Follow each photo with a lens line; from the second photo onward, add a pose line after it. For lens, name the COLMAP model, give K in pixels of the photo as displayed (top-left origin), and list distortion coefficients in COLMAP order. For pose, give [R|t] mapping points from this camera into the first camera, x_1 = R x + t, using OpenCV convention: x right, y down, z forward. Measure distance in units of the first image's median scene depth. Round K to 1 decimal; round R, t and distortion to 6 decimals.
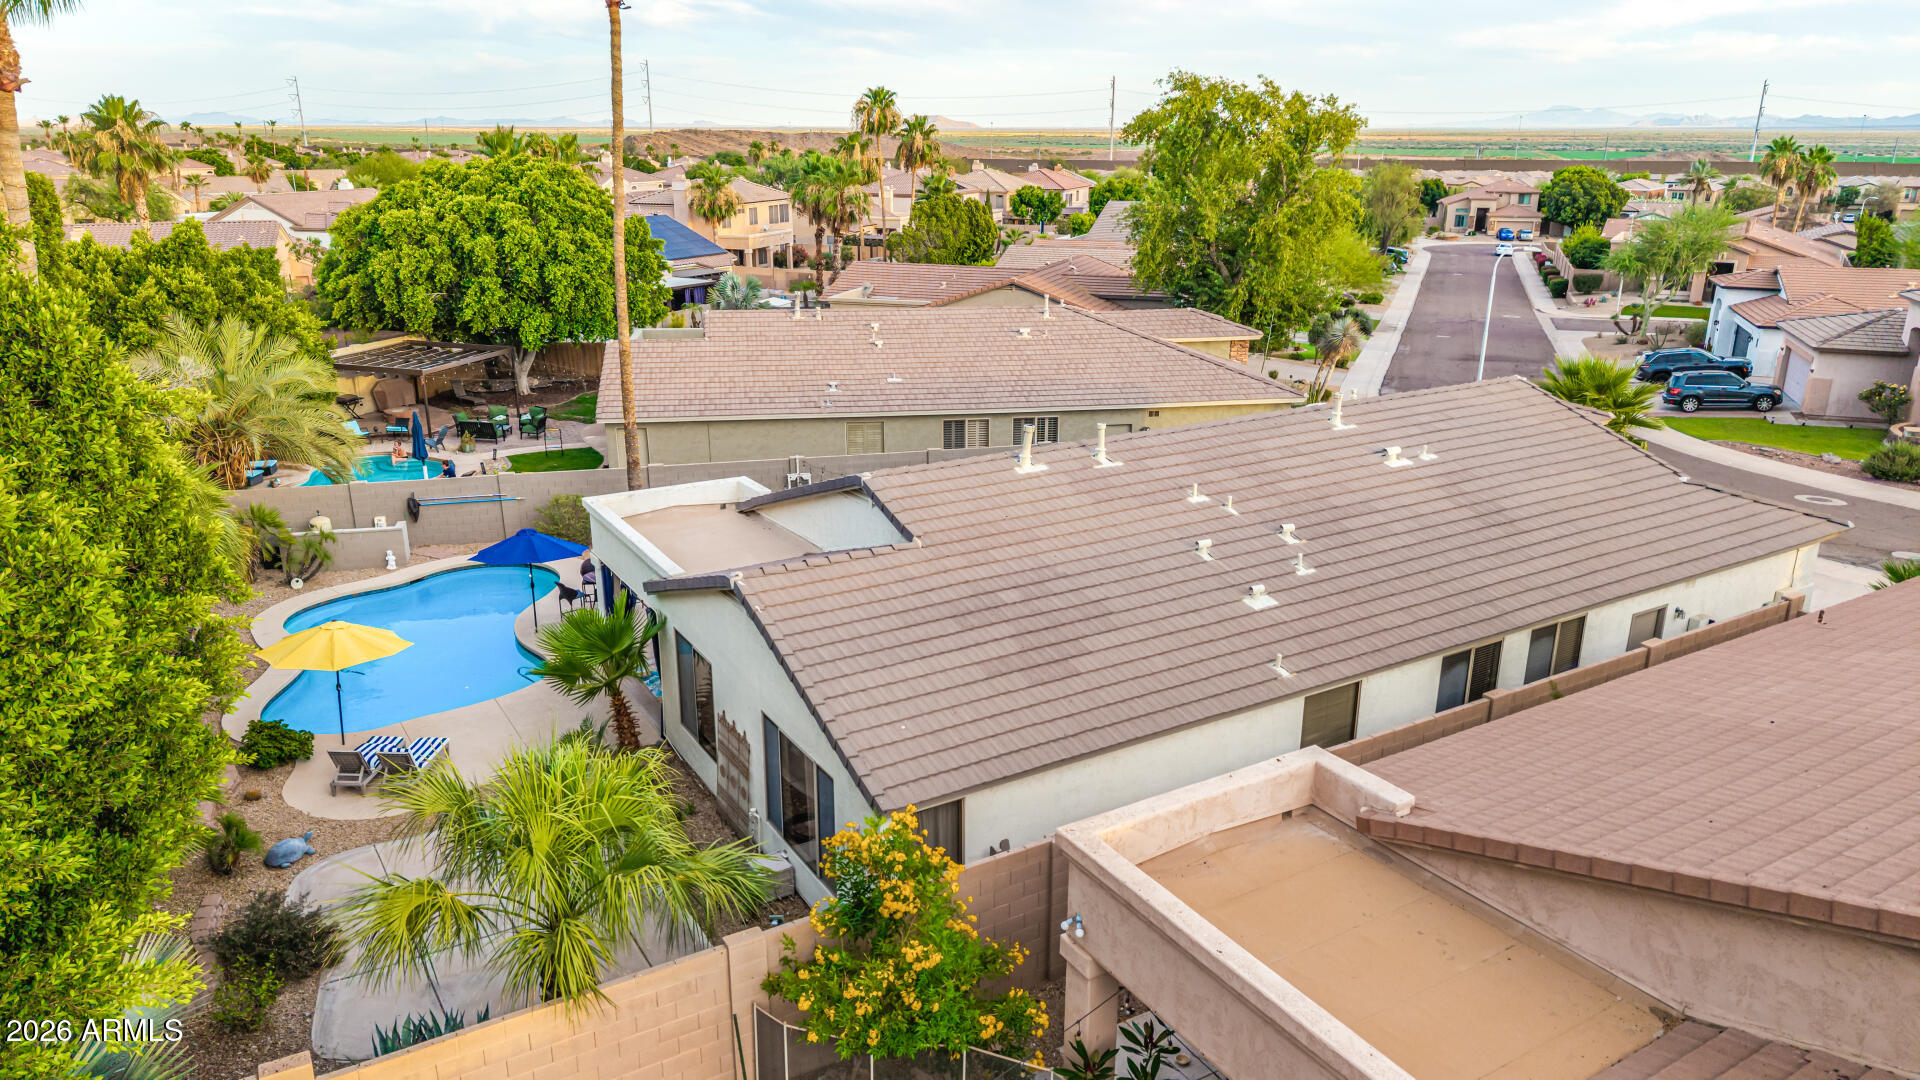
lens RADIAL K [[1275.9, 0, 966.9], [0, 1275.9, 545.7], [0, 0, 1]] dist [0.041645, -0.048943]
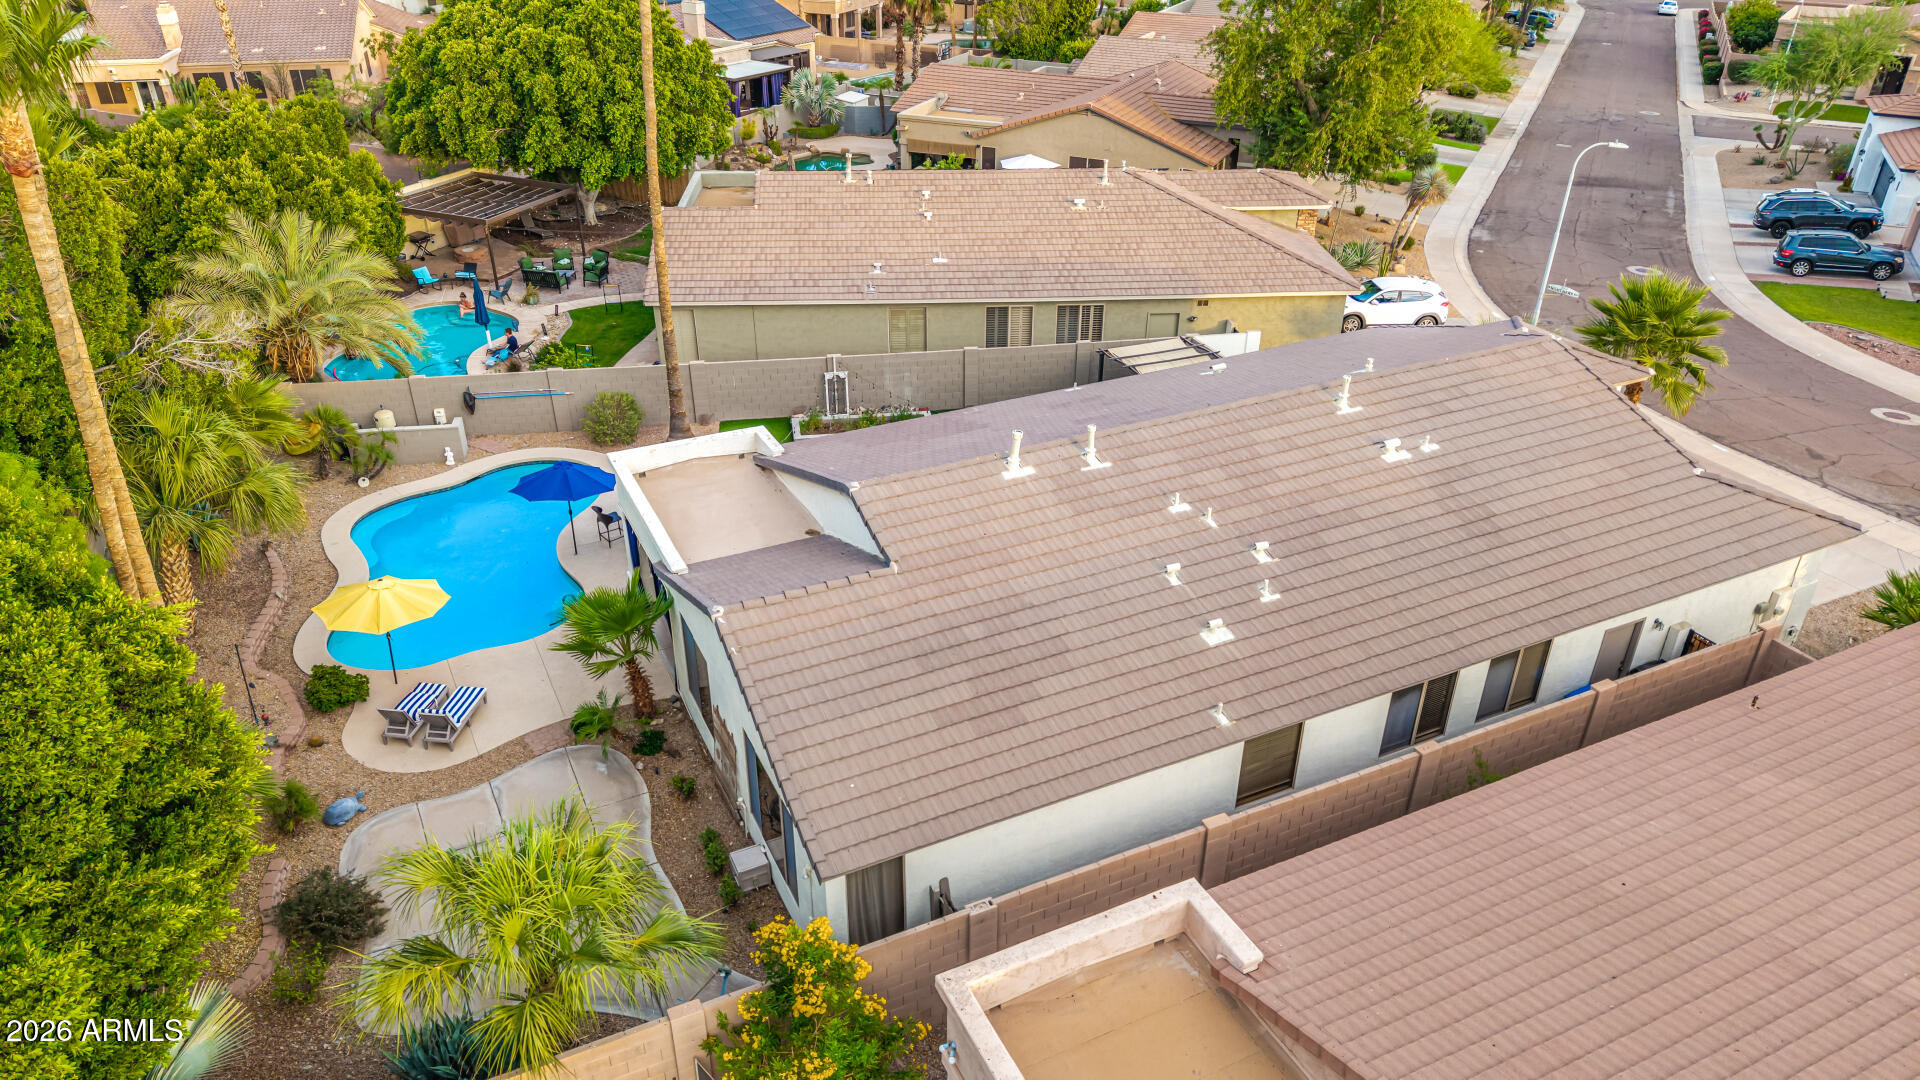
lens RADIAL K [[1275.9, 0, 966.9], [0, 1275.9, 545.7], [0, 0, 1]] dist [0.041645, -0.048943]
pose [[0.995985, 0.049045, -0.074891, 0.083392], [-0.032703, 0.978087, 0.205611, -0.199858], [0.083335, -0.202337, 0.975764, -0.024005]]
